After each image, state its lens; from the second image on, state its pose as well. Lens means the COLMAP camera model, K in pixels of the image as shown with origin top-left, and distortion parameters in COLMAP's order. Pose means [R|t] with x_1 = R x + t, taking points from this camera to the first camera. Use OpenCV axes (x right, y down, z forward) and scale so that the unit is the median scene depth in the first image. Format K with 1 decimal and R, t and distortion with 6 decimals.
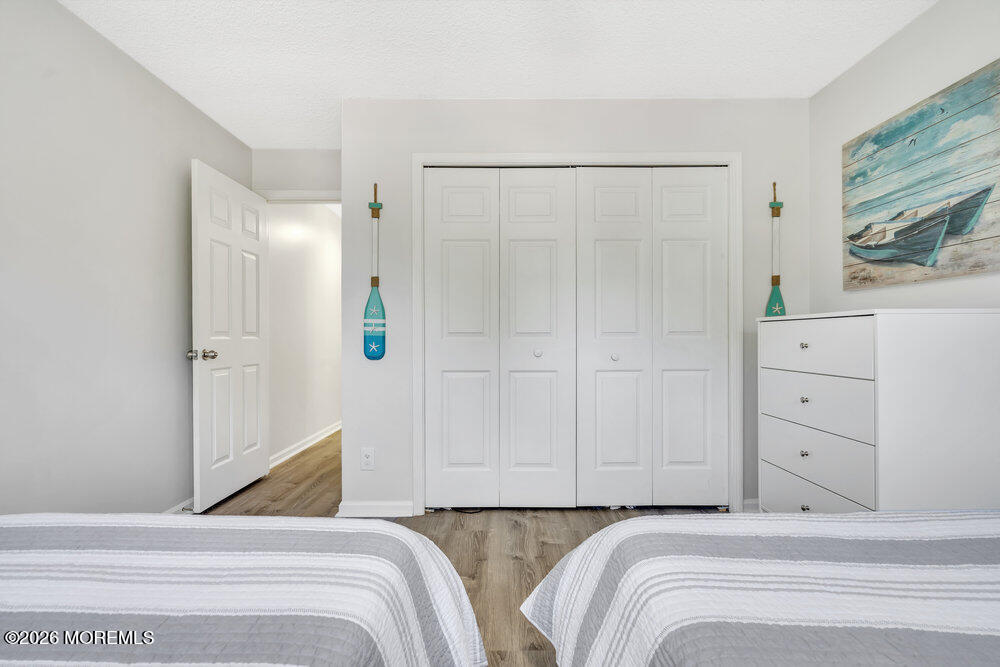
lens RADIAL K [[452.6, 0, 499.5], [0, 452.6, 335.7], [0, 0, 1]] dist [-0.001846, -0.000707]
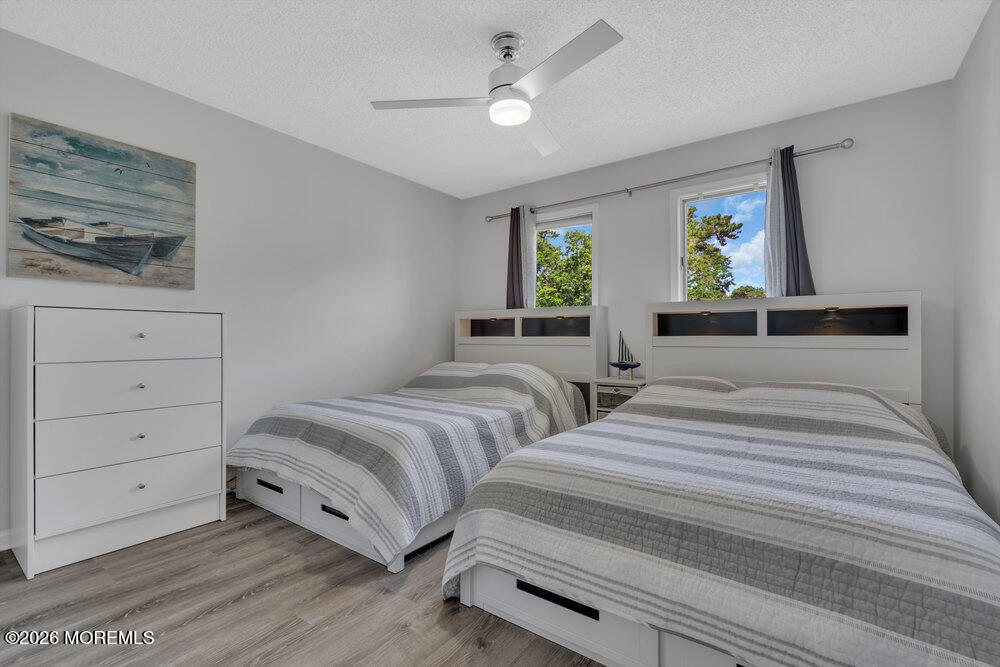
lens RADIAL K [[452.6, 0, 498.6], [0, 452.6, 334.6], [0, 0, 1]] dist [-0.001846, -0.000707]
pose [[-0.809572, -0.003176, 0.587012, -0.605722], [-0.006535, 0.999972, -0.003603, 0.015989], [-0.586985, -0.006754, -0.809570, 1.280370]]
